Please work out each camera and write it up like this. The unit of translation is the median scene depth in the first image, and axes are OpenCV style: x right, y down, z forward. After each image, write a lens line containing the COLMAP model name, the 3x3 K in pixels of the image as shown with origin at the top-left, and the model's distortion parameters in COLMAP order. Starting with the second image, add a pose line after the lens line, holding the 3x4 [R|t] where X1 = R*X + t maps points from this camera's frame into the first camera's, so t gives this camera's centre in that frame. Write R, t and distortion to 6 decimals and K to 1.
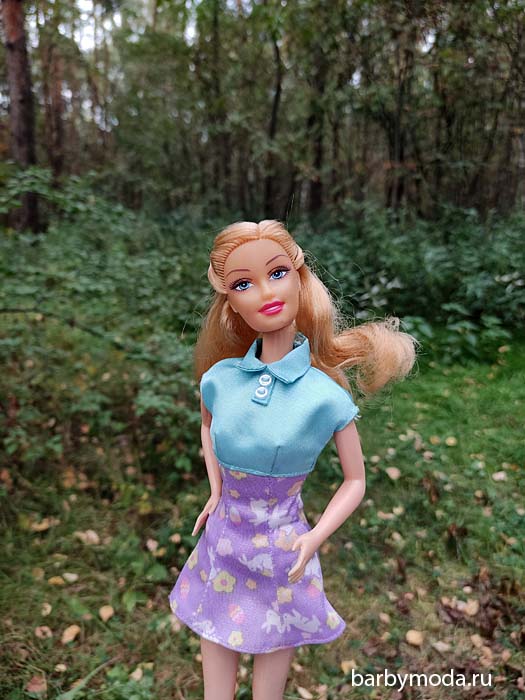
lens RADIAL K [[534.9, 0, 260.9], [0, 534.9, 351.1], [0, 0, 1]] dist [0.028953, -0.090615]
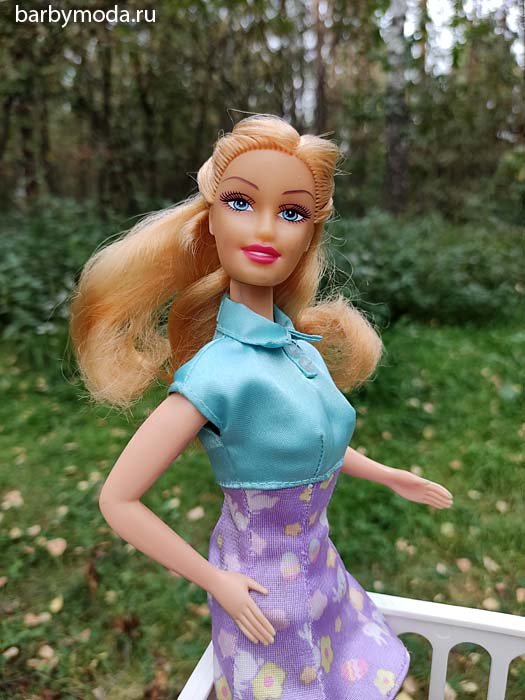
lens RADIAL K [[534.9, 0, 250.9], [0, 534.9, 359.3], [0, 0, 1]] dist [0.028953, -0.090615]
pose [[0.905786, -0.123882, 0.405222, 0.189610], [0.119311, 0.992181, 0.036629, -0.019468], [-0.406591, 0.015170, 0.913484, 0.182886]]
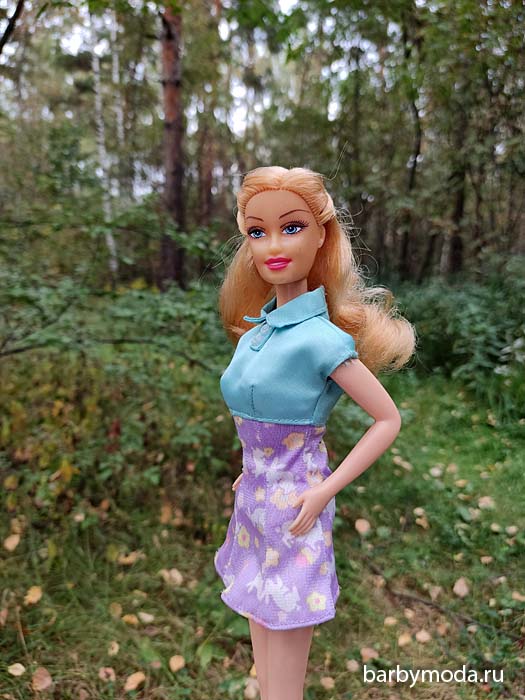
lens RADIAL K [[534.9, 0, 268.9], [0, 534.9, 353.2], [0, 0, 1]] dist [0.028953, -0.090615]
pose [[0.971460, 0.027165, -0.235641, 0.029986], [-0.055488, 0.991883, -0.114411, 0.040278], [0.230620, 0.124222, 0.965082, 0.065776]]
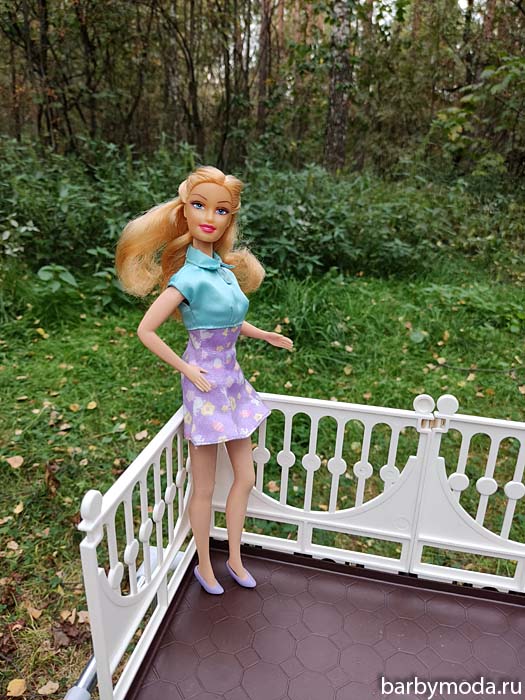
lens RADIAL K [[534.9, 0, 258.8], [0, 534.9, 345.6], [0, 0, 1]] dist [0.028953, -0.090615]
pose [[0.849895, -0.139614, 0.508121, 0.145716], [0.089921, 0.988545, 0.121215, -0.013401], [-0.519224, -0.057329, 0.852713, 0.095848]]
